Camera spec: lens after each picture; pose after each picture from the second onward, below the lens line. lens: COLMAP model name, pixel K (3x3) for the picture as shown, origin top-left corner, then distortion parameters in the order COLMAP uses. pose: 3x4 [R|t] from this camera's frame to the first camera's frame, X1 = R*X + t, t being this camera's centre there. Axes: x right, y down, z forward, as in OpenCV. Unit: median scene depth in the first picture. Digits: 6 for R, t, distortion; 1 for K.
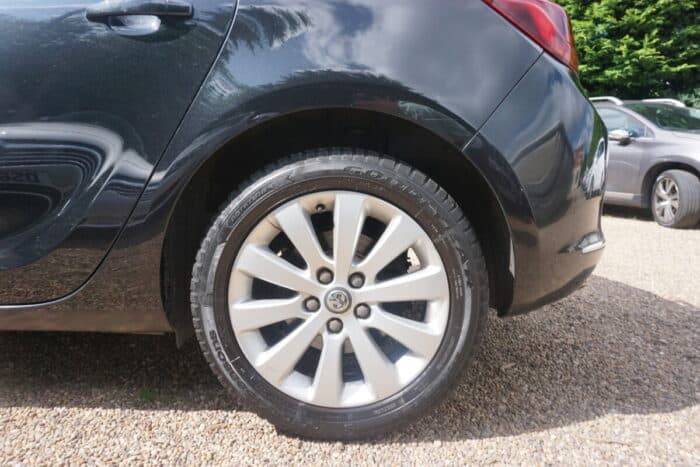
lens RADIAL K [[475.9, 0, 346.9], [0, 475.9, 234.4], [0, 0, 1]] dist [-0.053740, 0.030520]
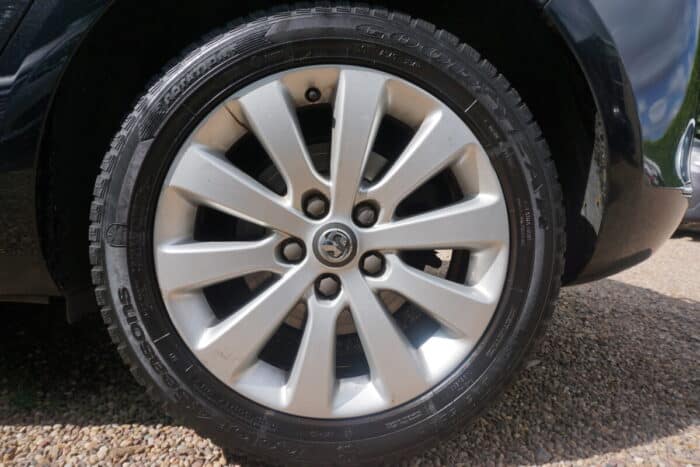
lens RADIAL K [[475.9, 0, 346.9], [0, 475.9, 234.4], [0, 0, 1]] dist [-0.053740, 0.030520]
pose [[0.993476, 0.035630, 0.108332, -0.071138], [-0.032684, 0.999049, -0.028851, 0.142285], [-0.109257, 0.025123, 0.993696, 0.375940]]
